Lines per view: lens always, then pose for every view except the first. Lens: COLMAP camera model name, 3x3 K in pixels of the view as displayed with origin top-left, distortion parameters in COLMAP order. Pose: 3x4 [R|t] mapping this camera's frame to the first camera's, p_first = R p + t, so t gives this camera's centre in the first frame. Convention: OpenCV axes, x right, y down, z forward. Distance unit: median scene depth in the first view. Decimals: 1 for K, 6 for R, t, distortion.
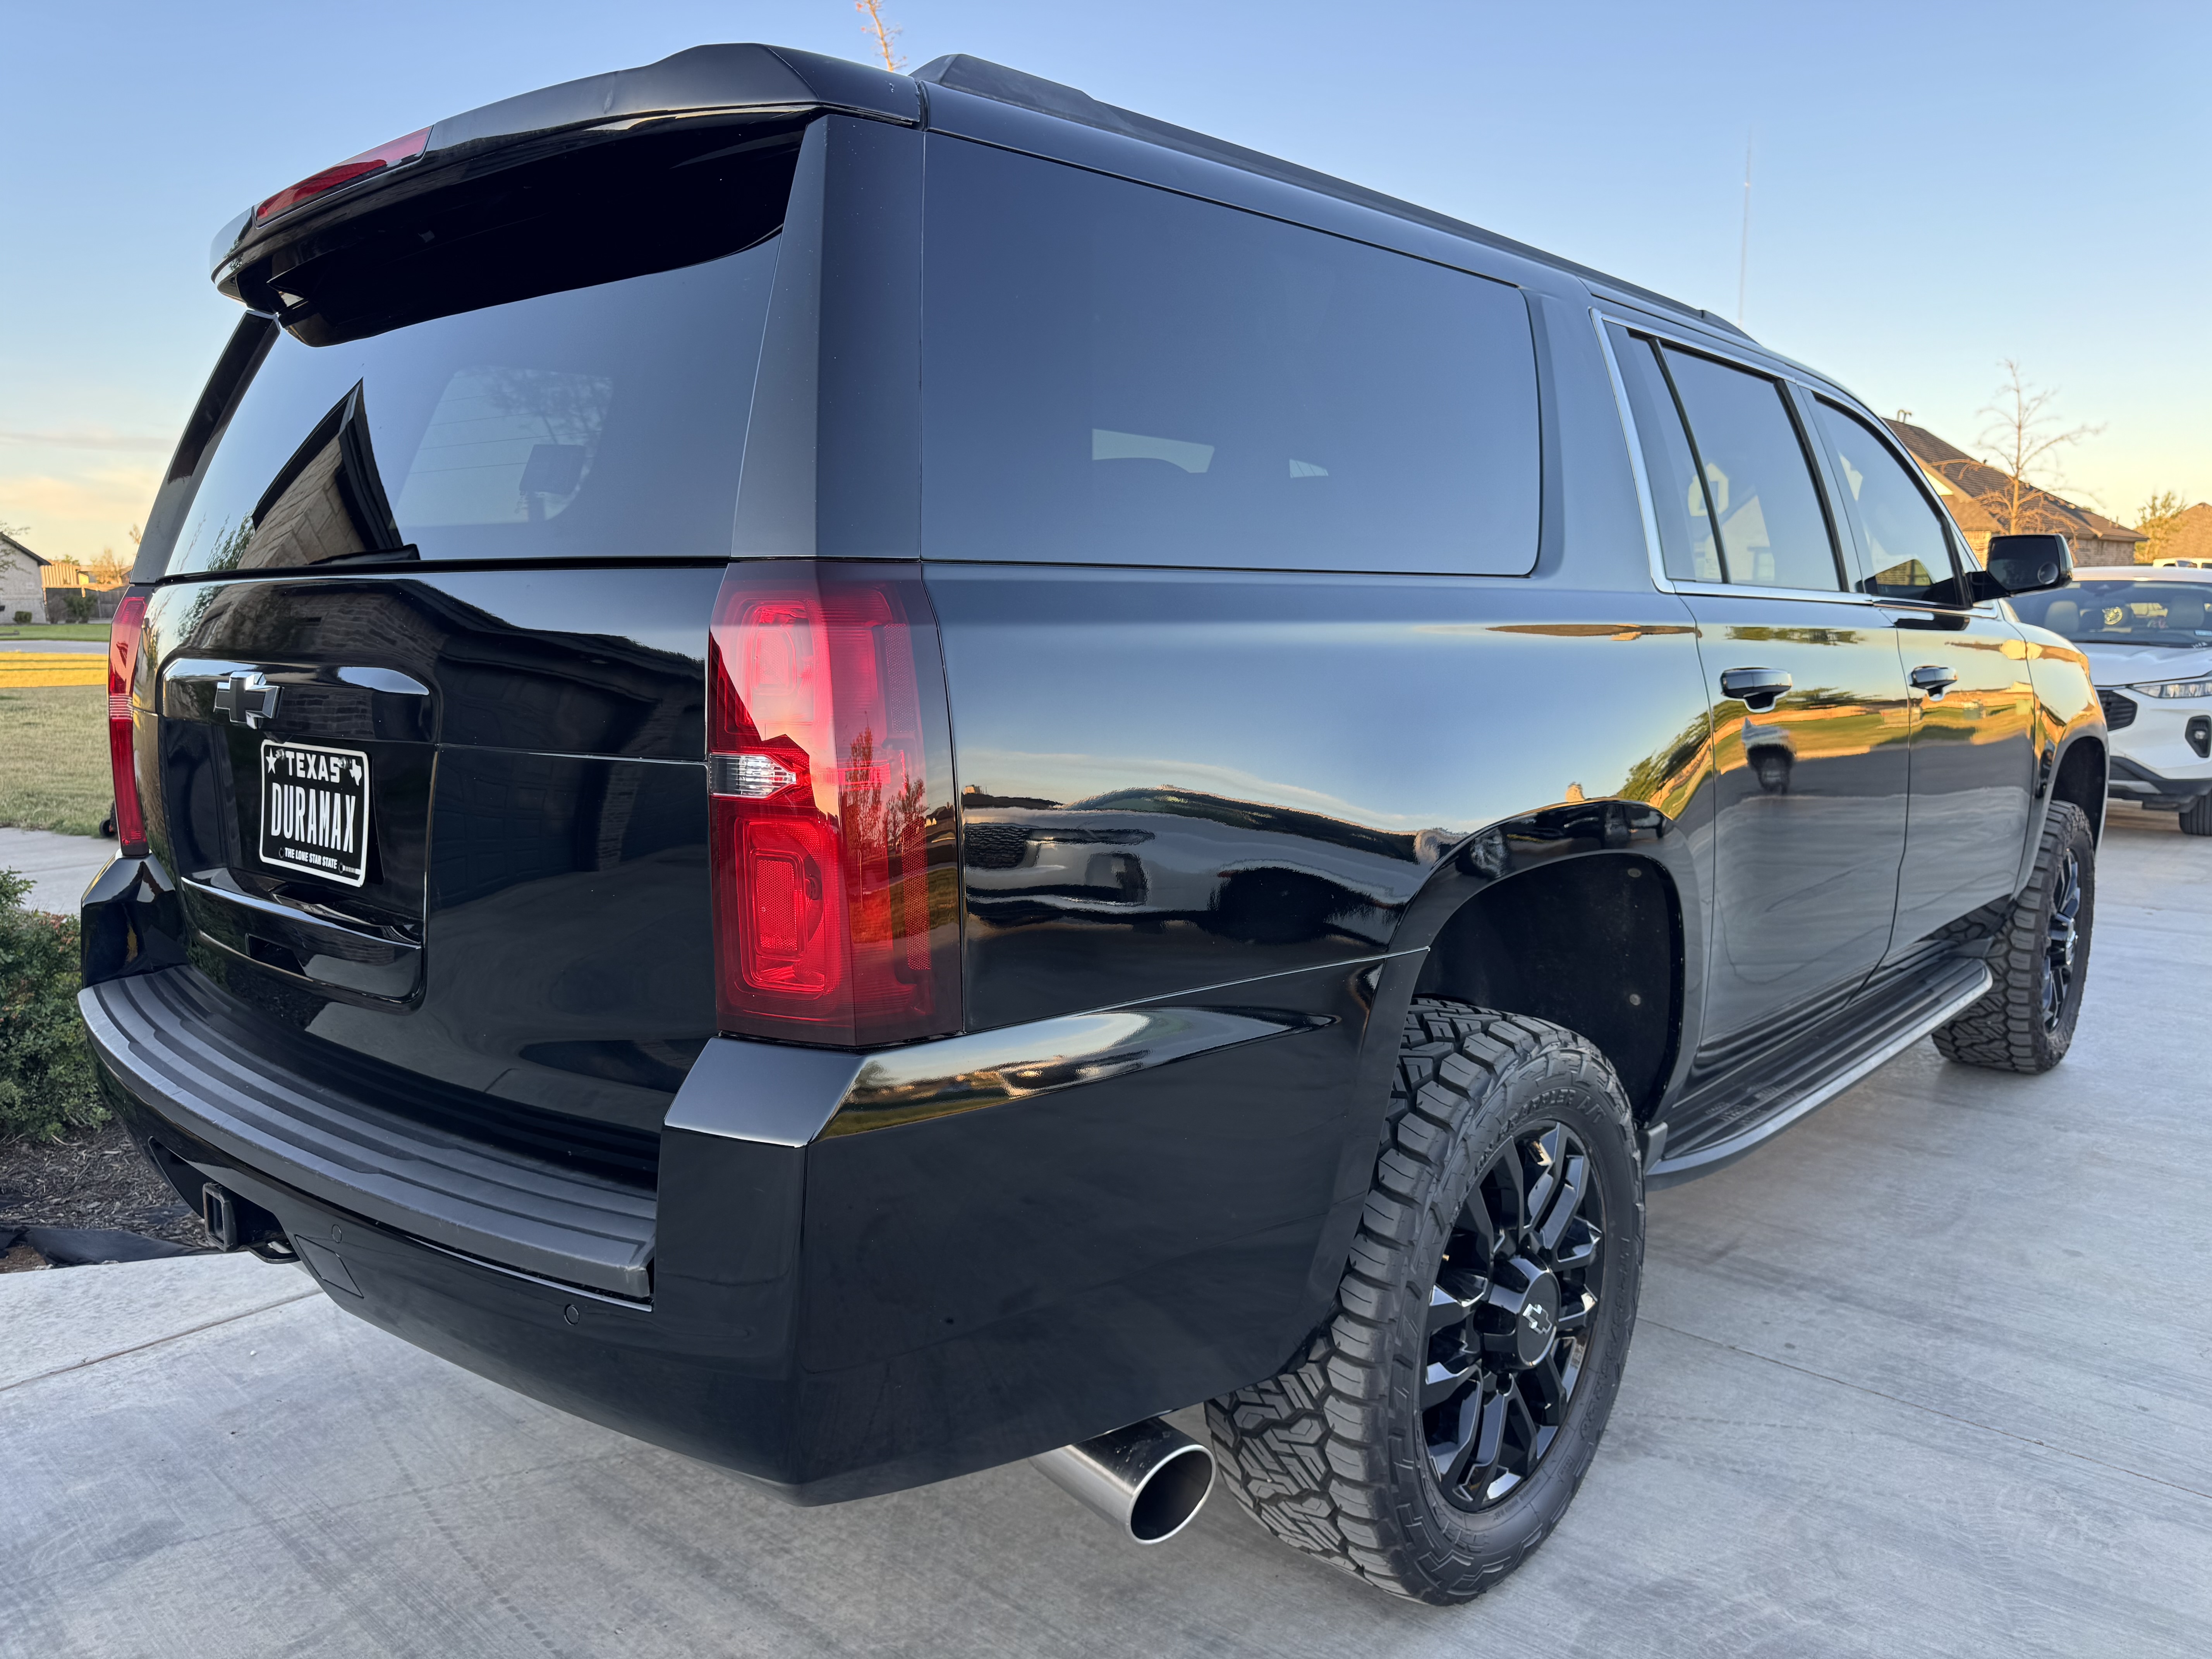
lens RADIAL K [[1604.7, 0, 1121.0], [0, 1604.7, 823.9], [0, 0, 1]] dist [0.026308, -0.002339]
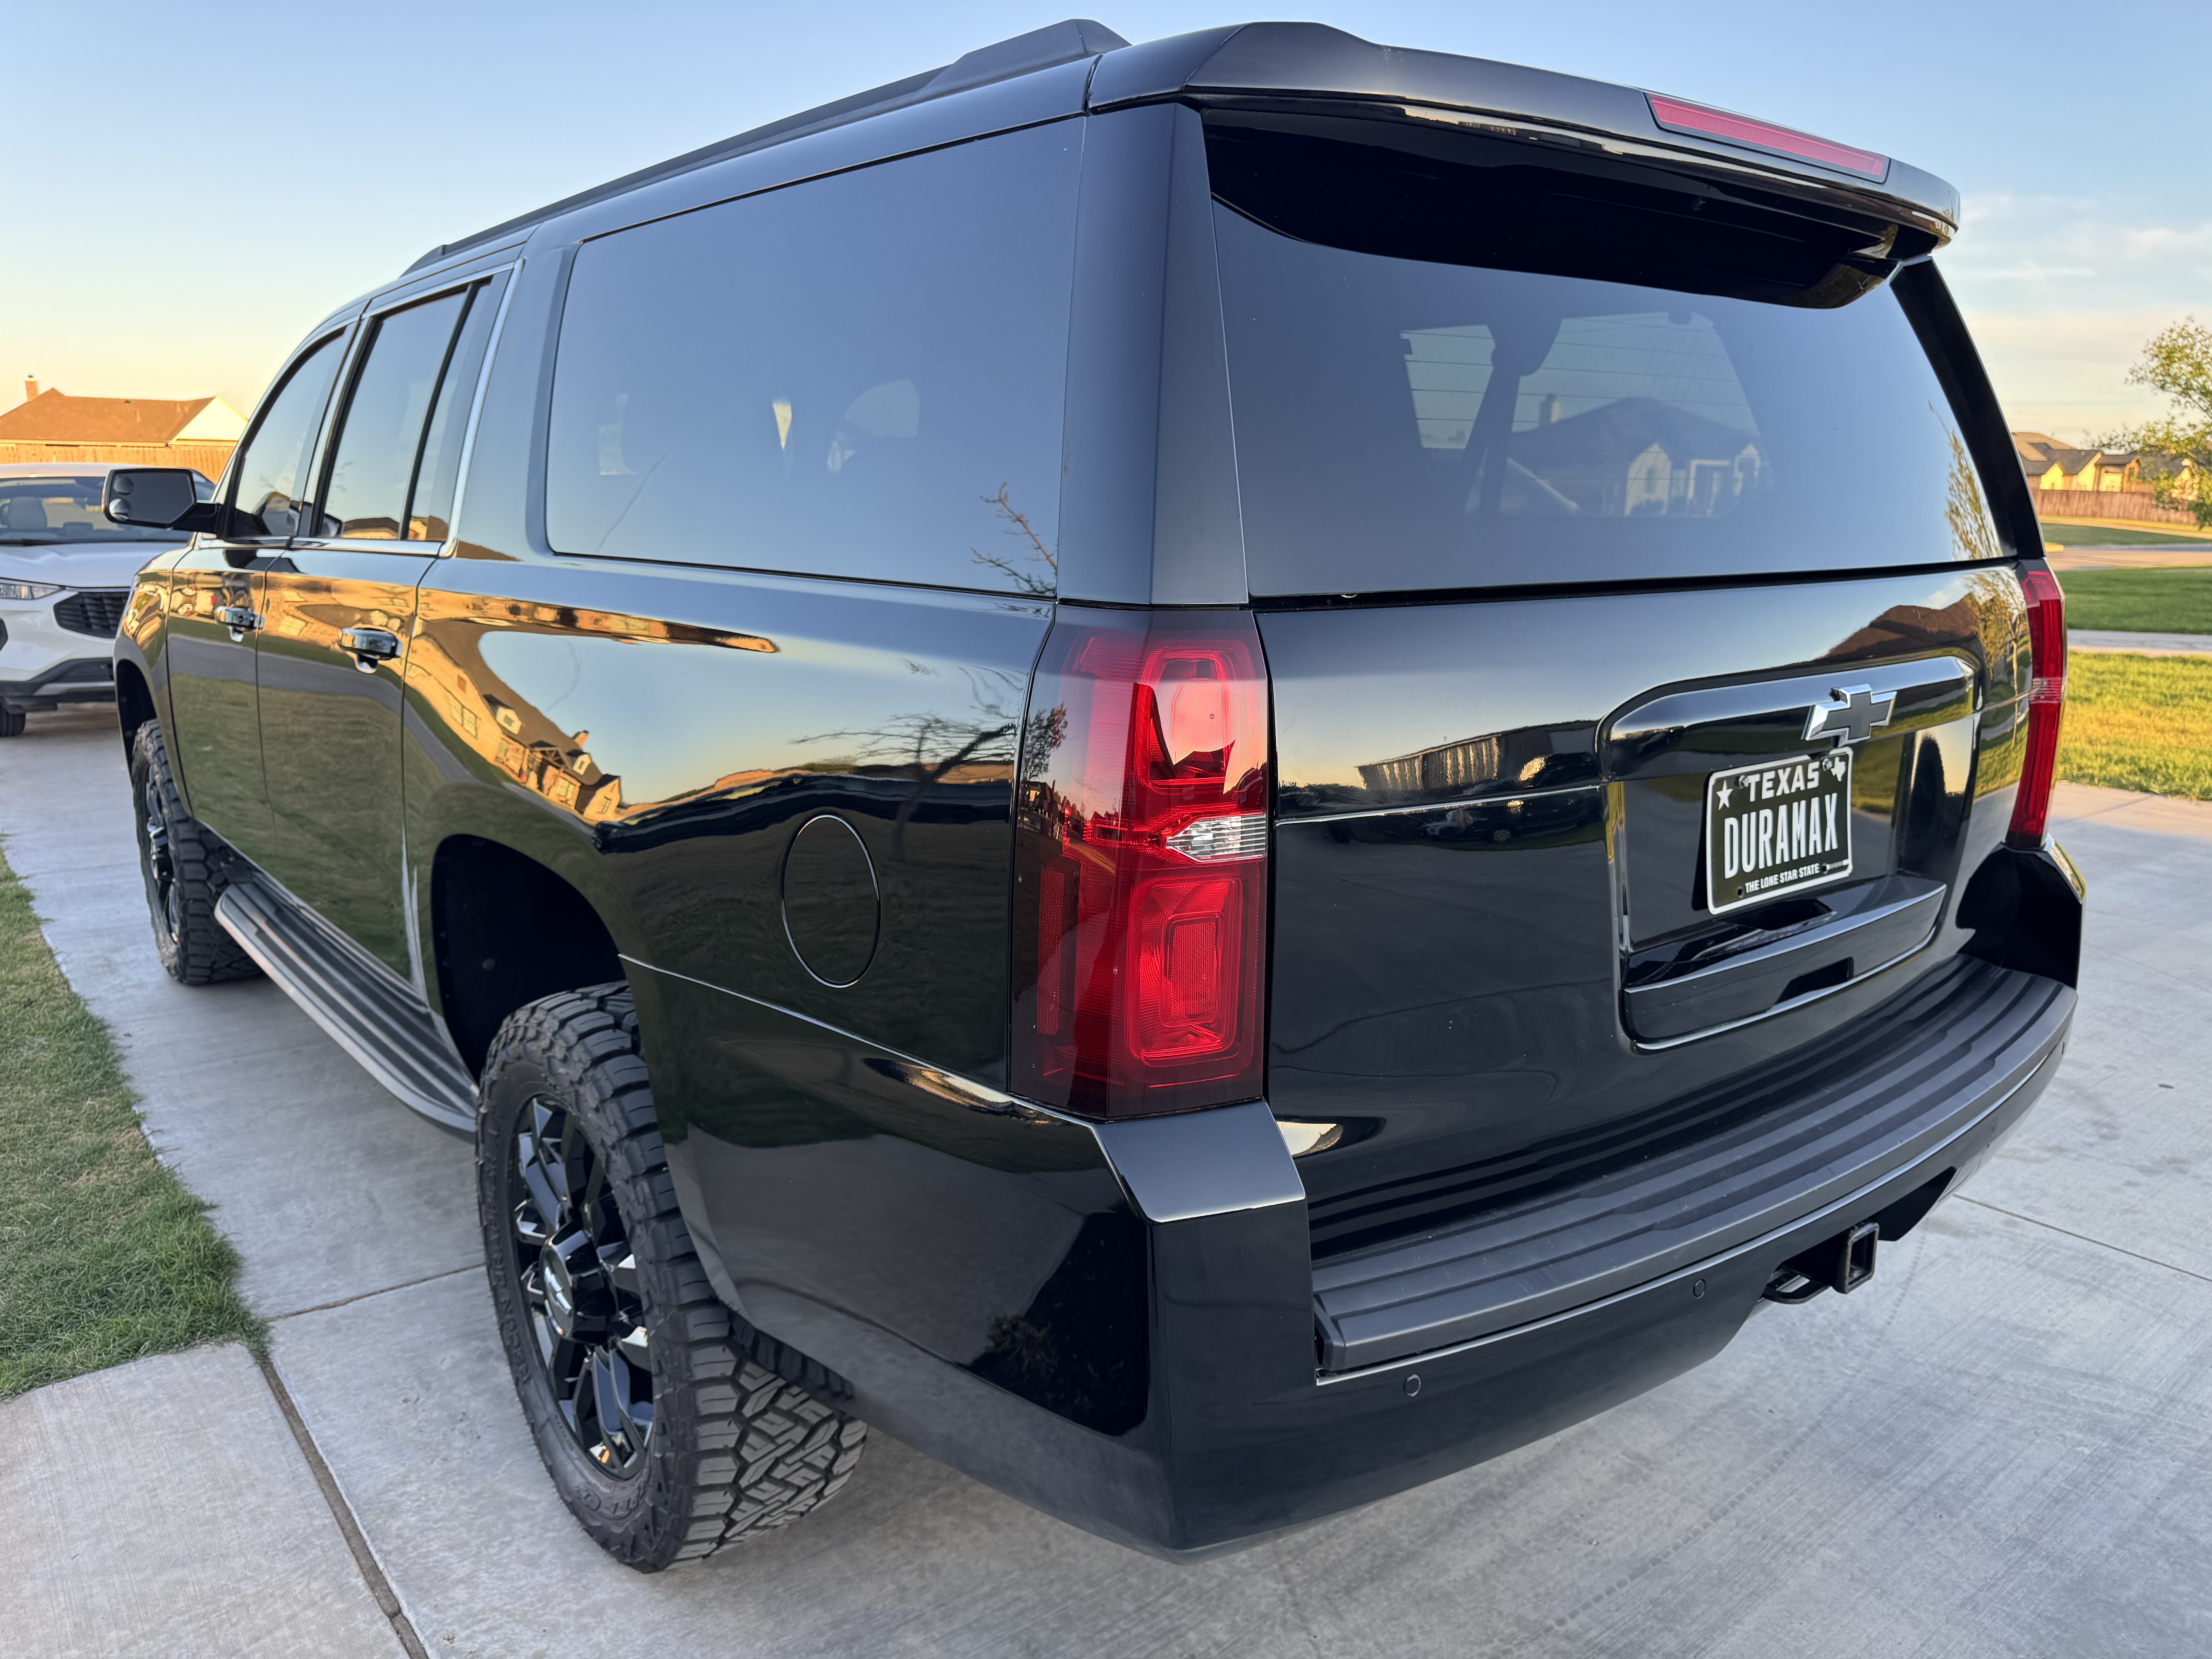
lens RADIAL K [[1604.7, 0, 1106.5], [0, 1604.7, 827.2], [0, 0, 1]] dist [0.026308, -0.002339]
pose [[0.149626, -0.199374, 0.968433, -1.470848], [0.122781, 0.975624, 0.181885, -0.228216], [-0.981090, 0.091690, 0.170458, 1.227150]]
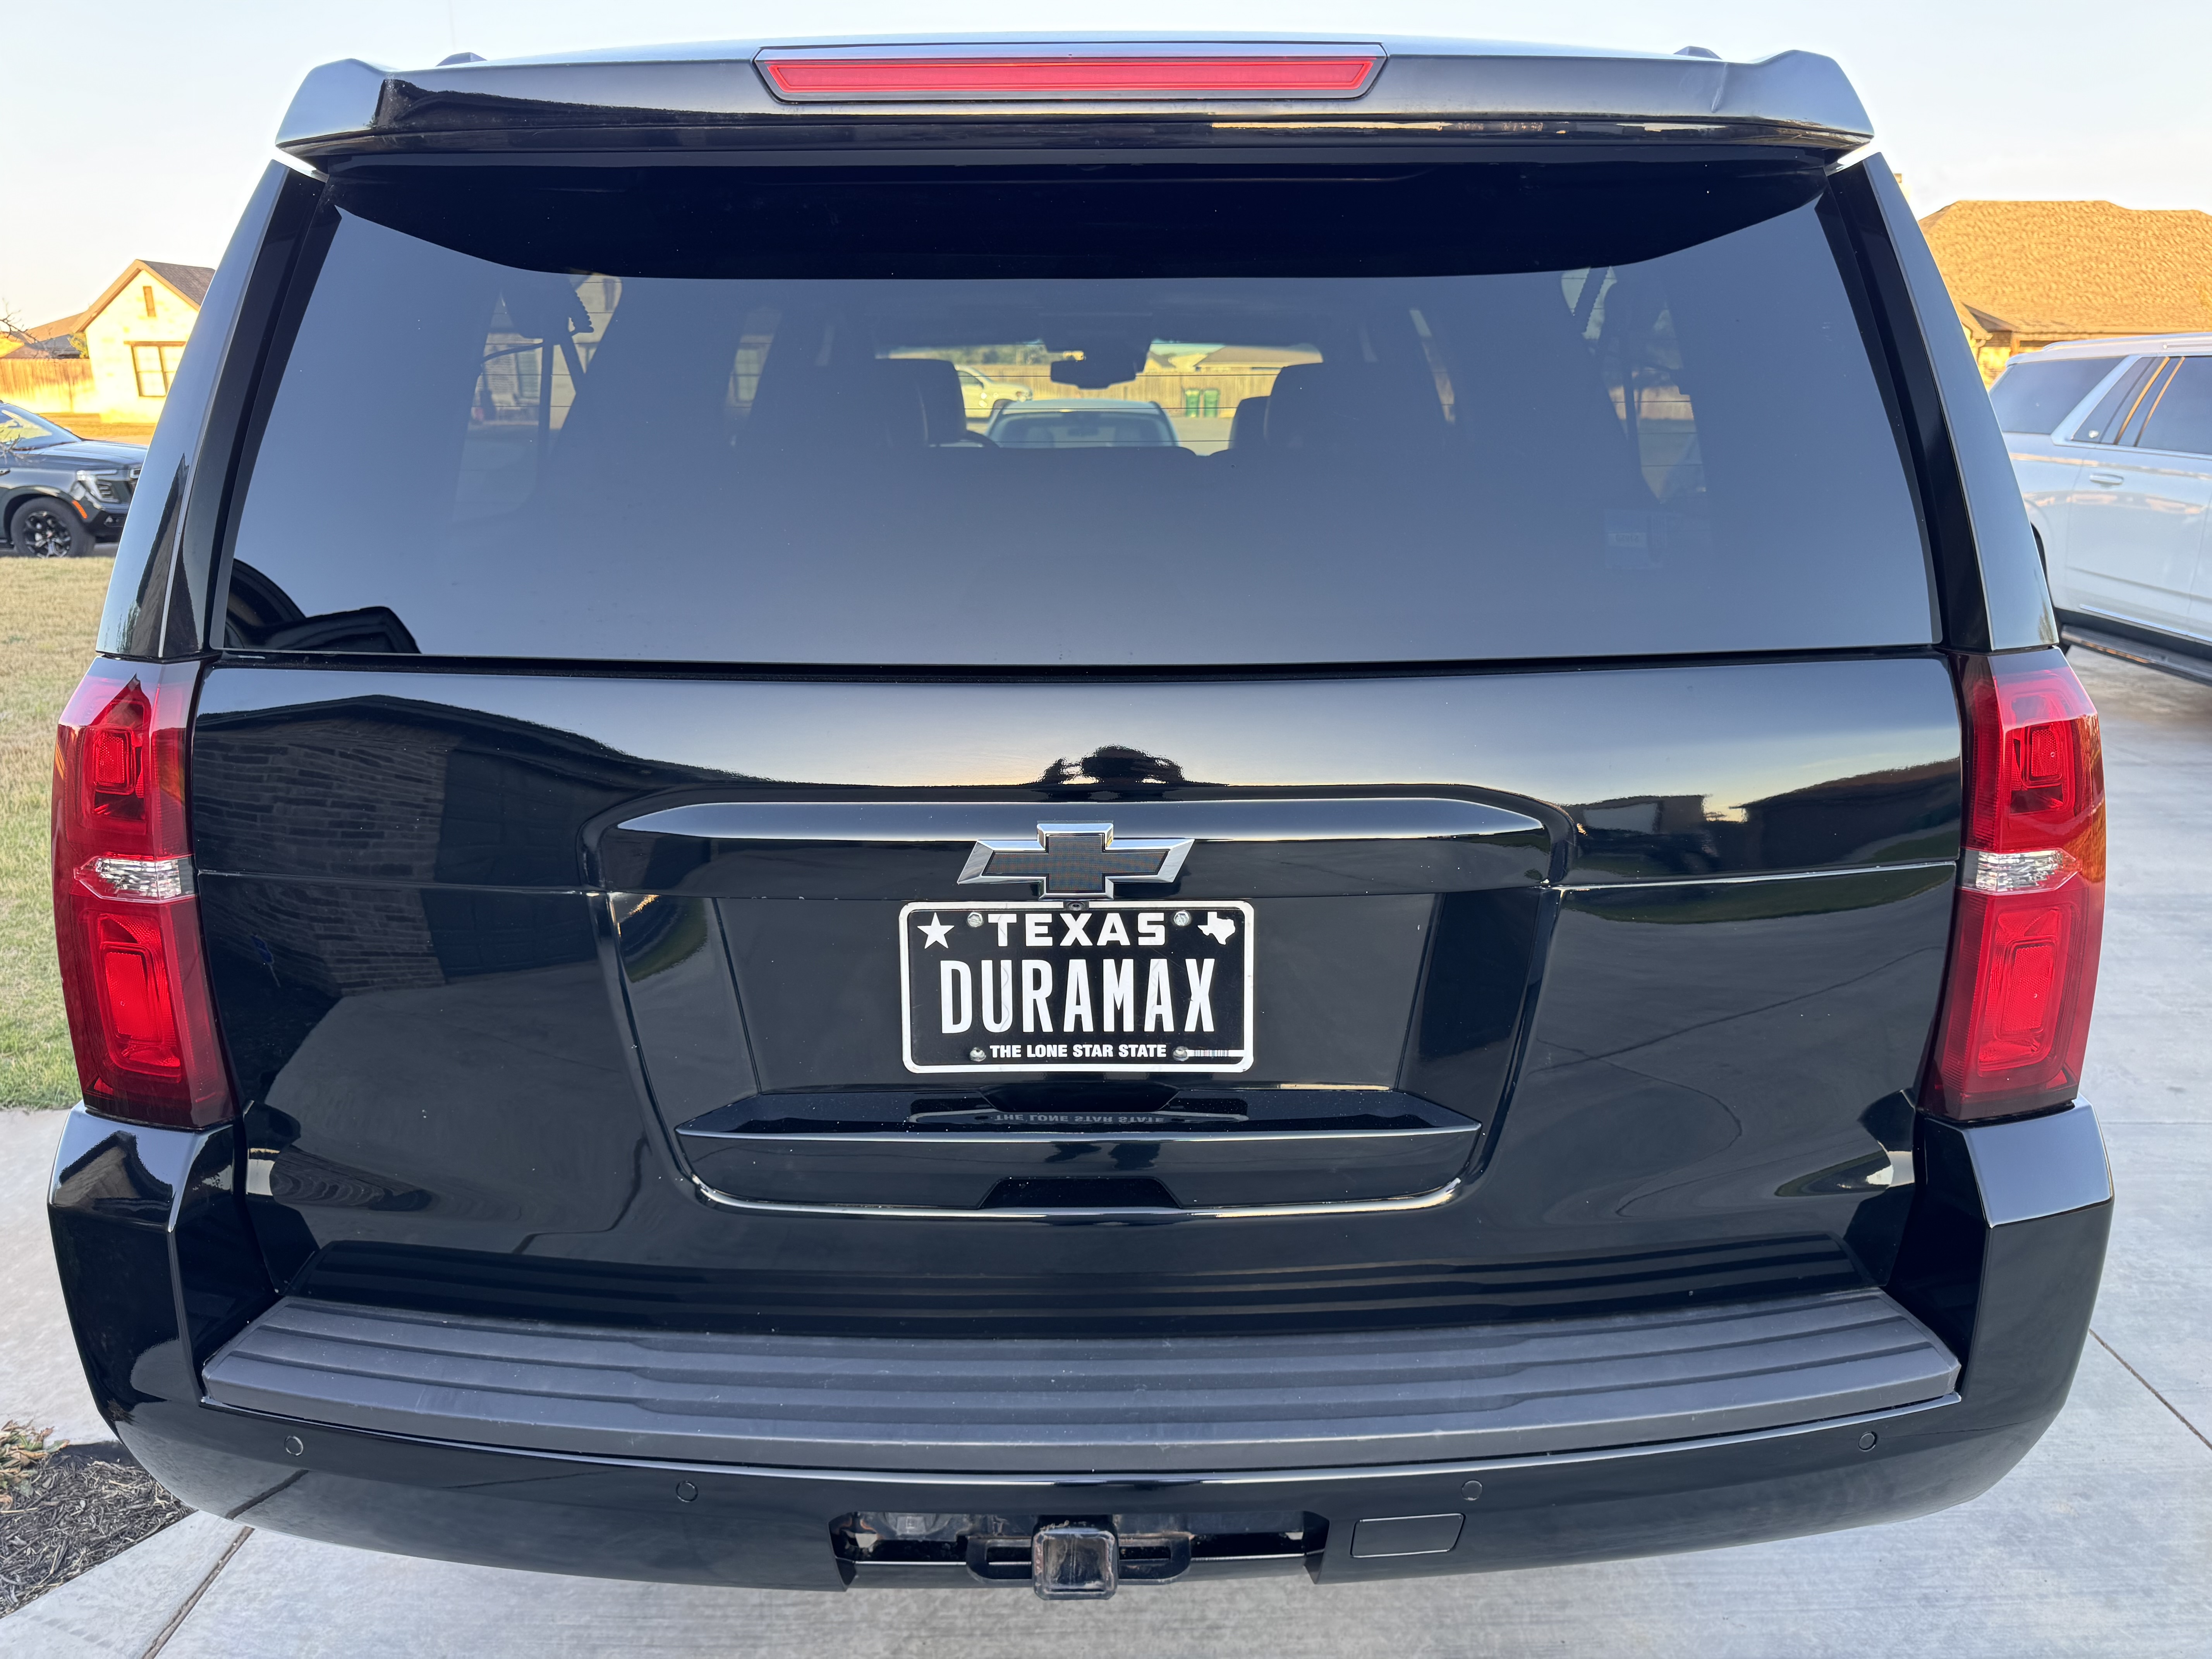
lens RADIAL K [[1604.7, 0, 1106.1], [0, 1604.7, 847.2], [0, 0, 1]] dist [0.026308, -0.002339]
pose [[0.741326, -0.164160, 0.650759, -0.954474], [0.090841, 0.985245, 0.145055, -0.175596], [-0.664969, -0.048417, 0.745300, 0.453003]]
